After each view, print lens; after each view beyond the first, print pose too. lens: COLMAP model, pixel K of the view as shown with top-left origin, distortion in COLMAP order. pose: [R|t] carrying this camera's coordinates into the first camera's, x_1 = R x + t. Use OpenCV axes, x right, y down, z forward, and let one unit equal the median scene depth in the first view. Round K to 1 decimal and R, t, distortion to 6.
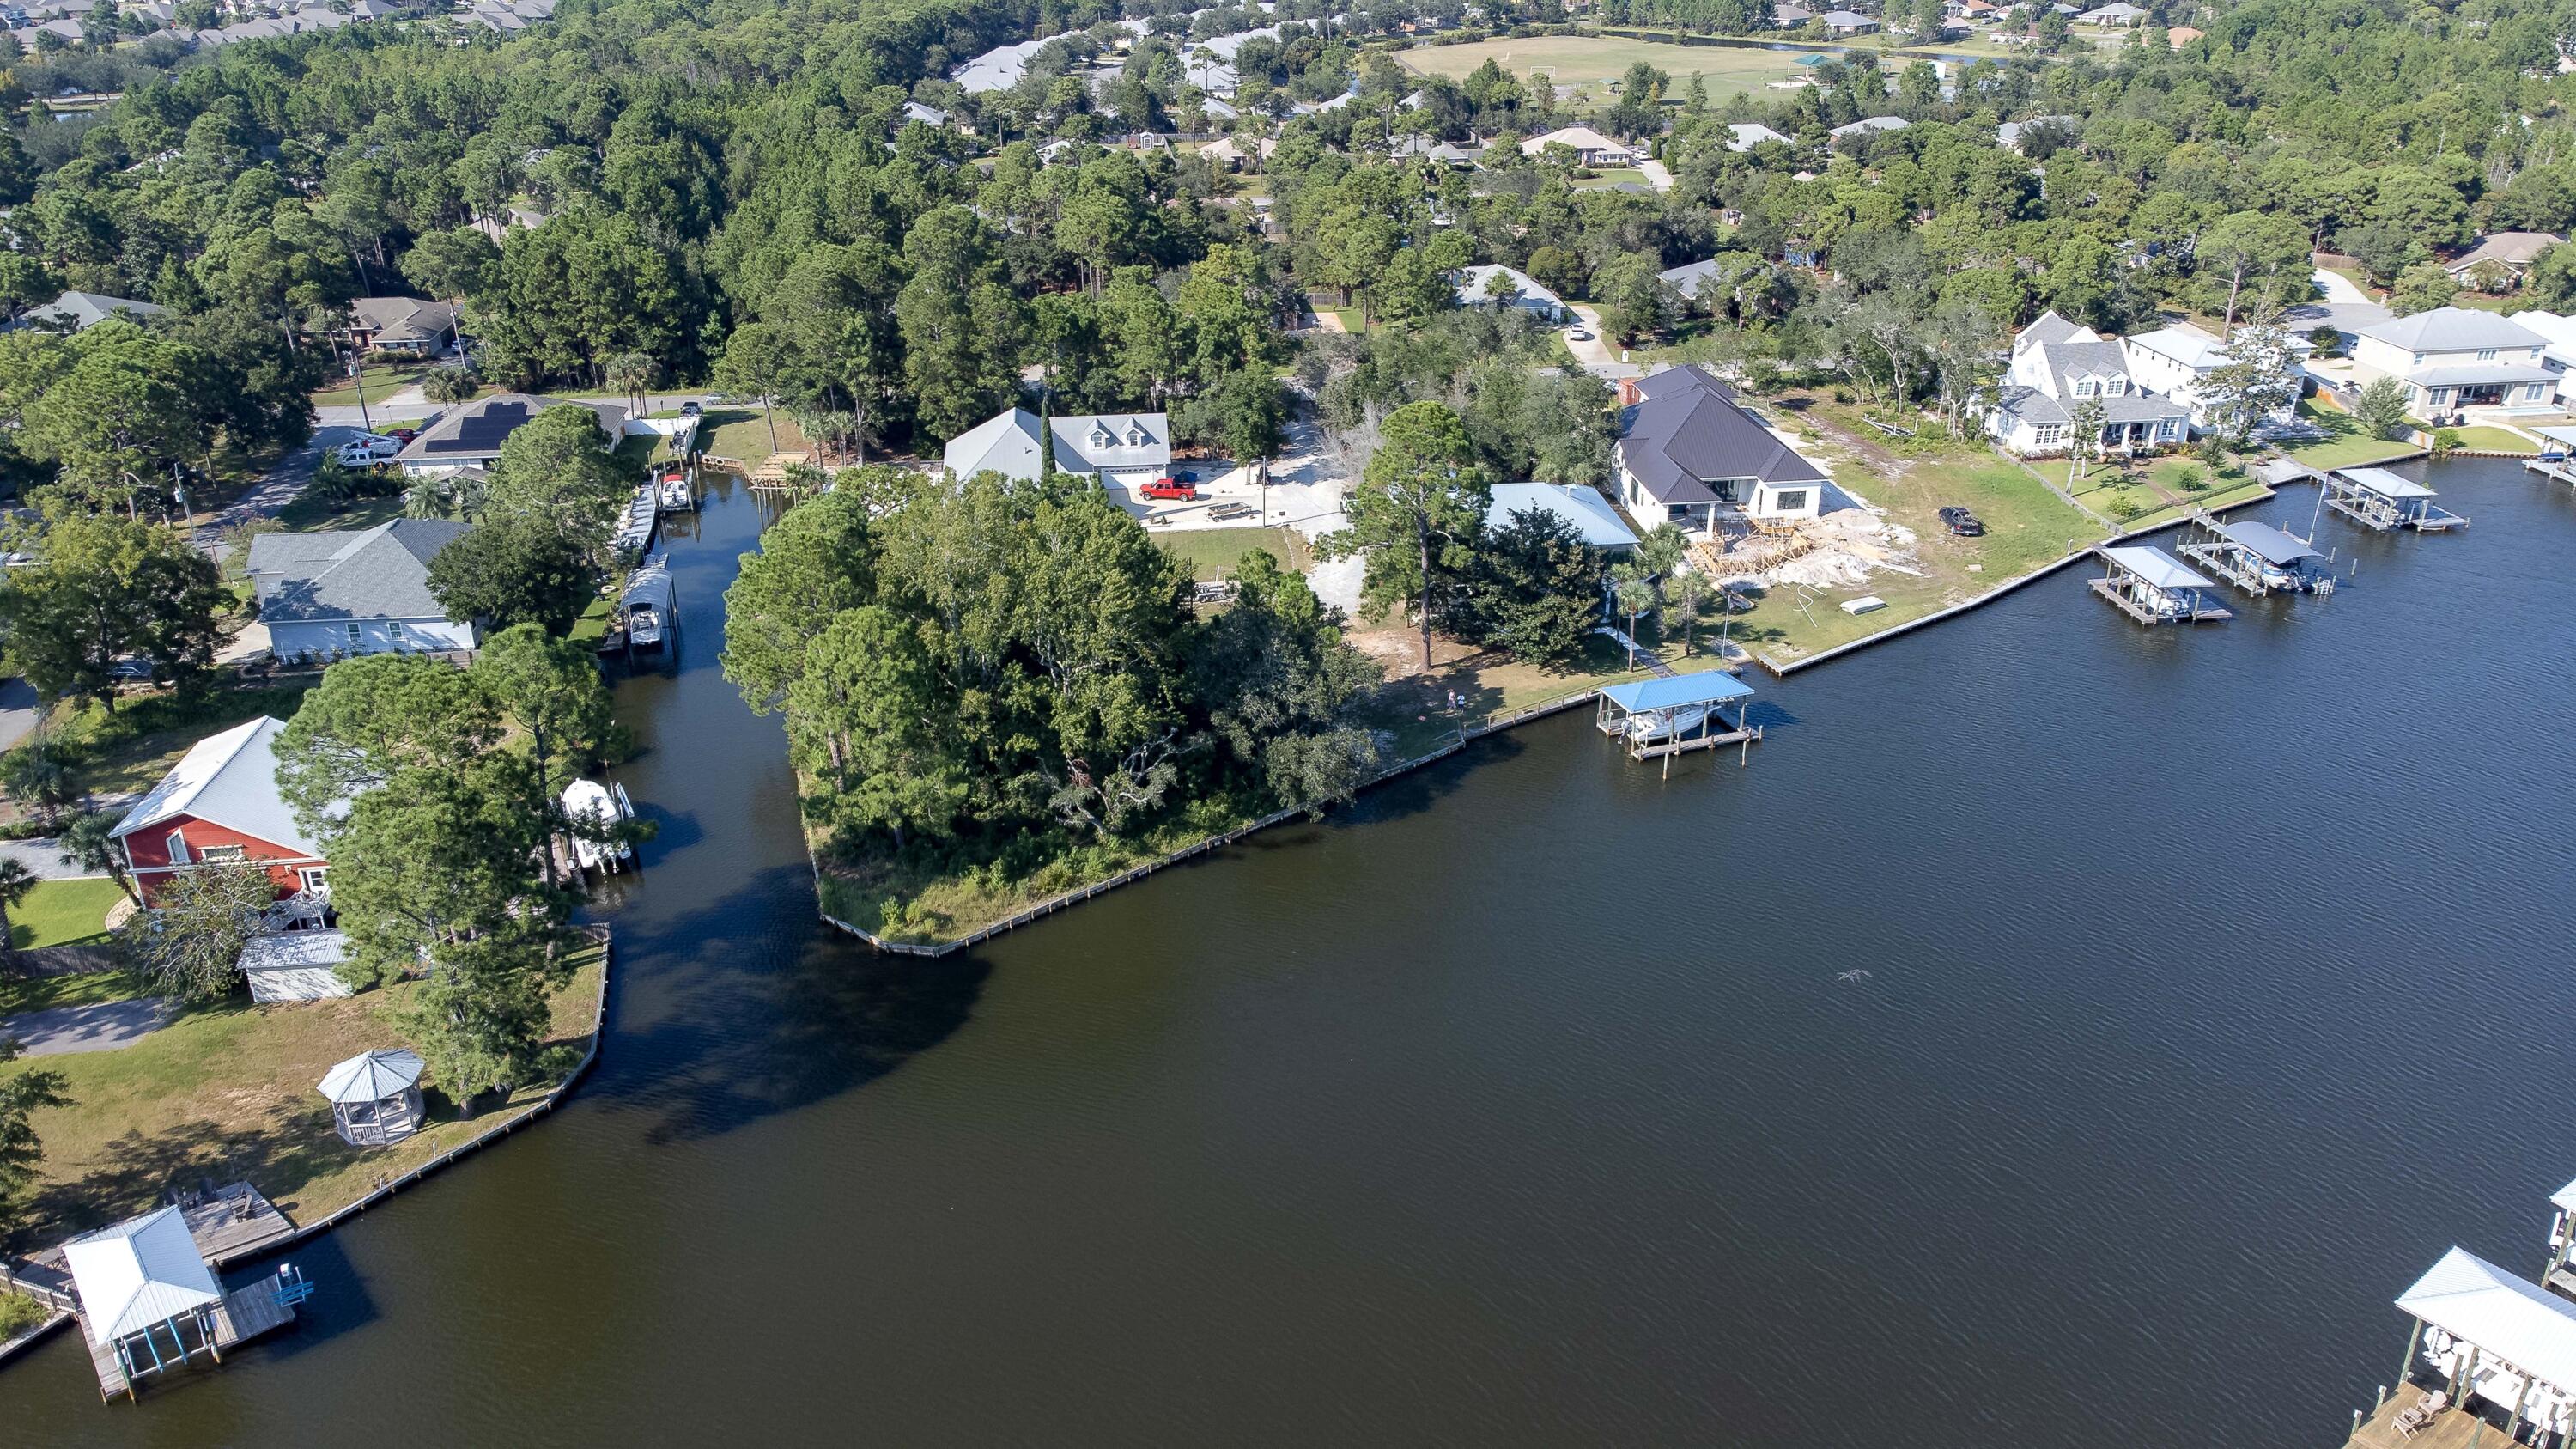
lens RADIAL K [[1922.4, 0, 1281.7], [0, 1922.4, 729.6], [0, 0, 1]] dist [0.037860, 0.030902]
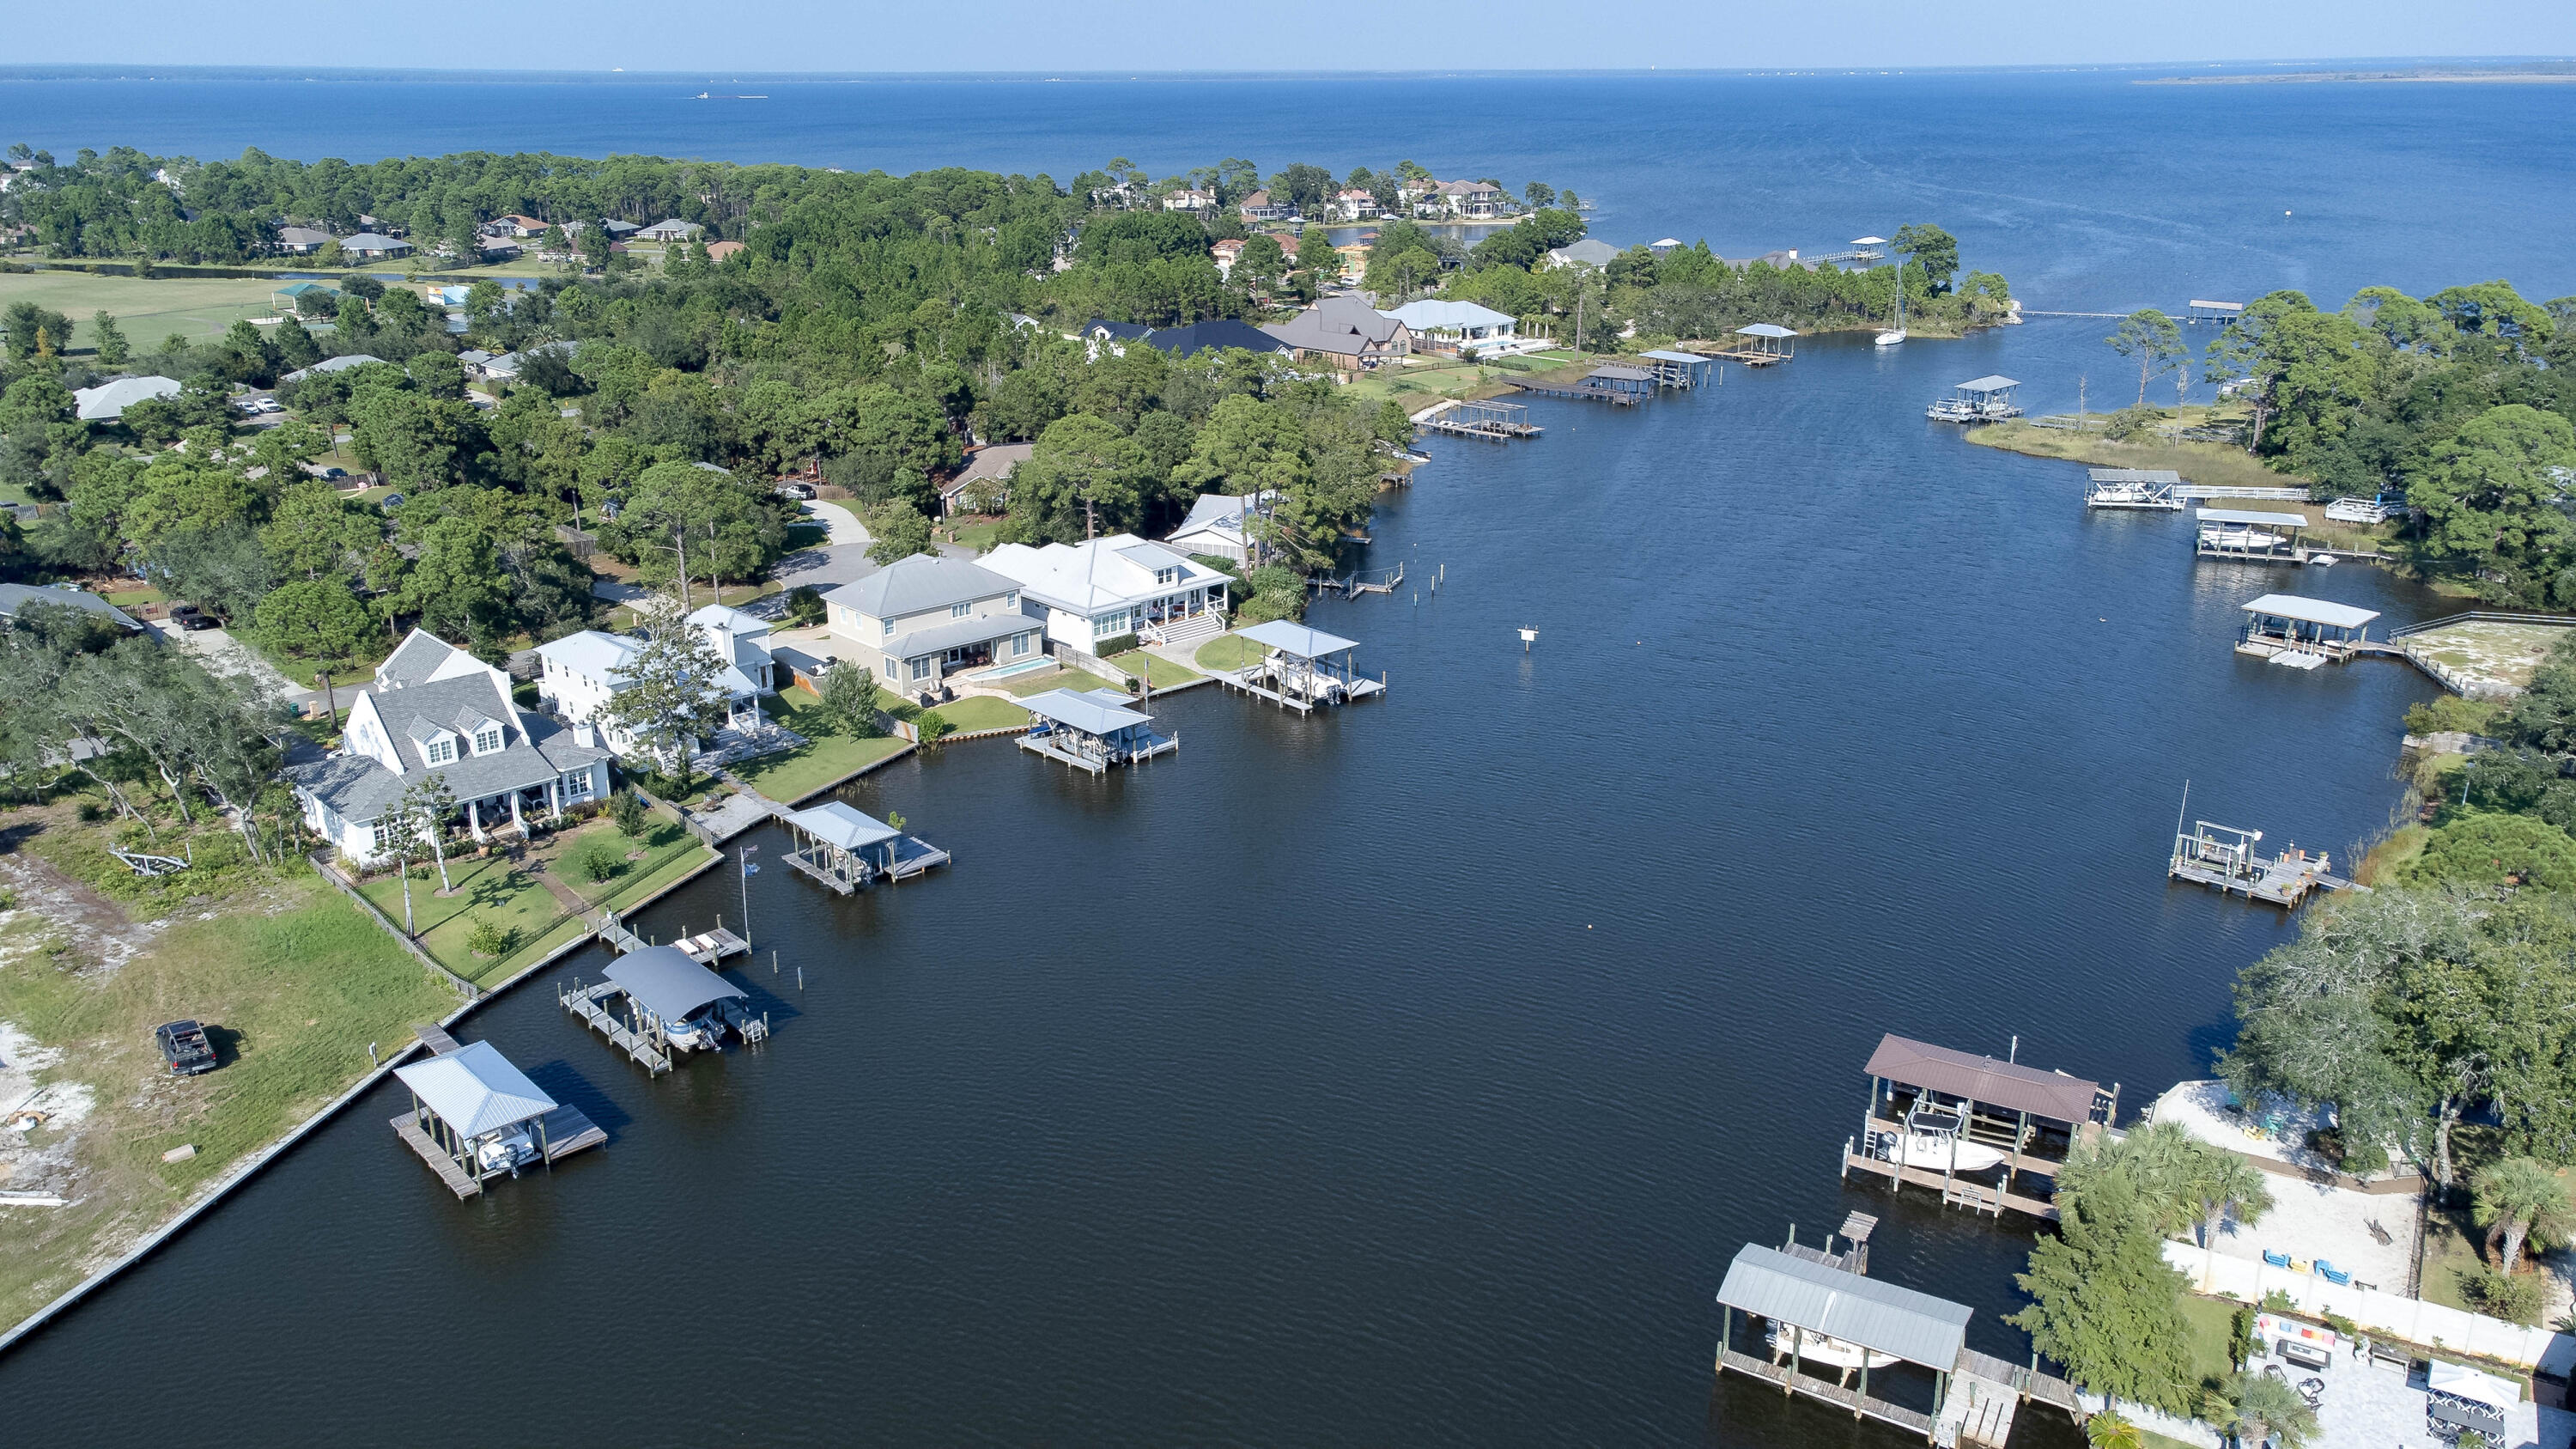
lens RADIAL K [[1922.4, 0, 1281.7], [0, 1922.4, 729.6], [0, 0, 1]] dist [0.037860, 0.030902]
pose [[0.804493, -0.191439, 0.562265, 0.257611], [0.247889, 0.968467, -0.024939, -0.088489], [-0.539761, 0.159442, 0.826581, 0.263661]]
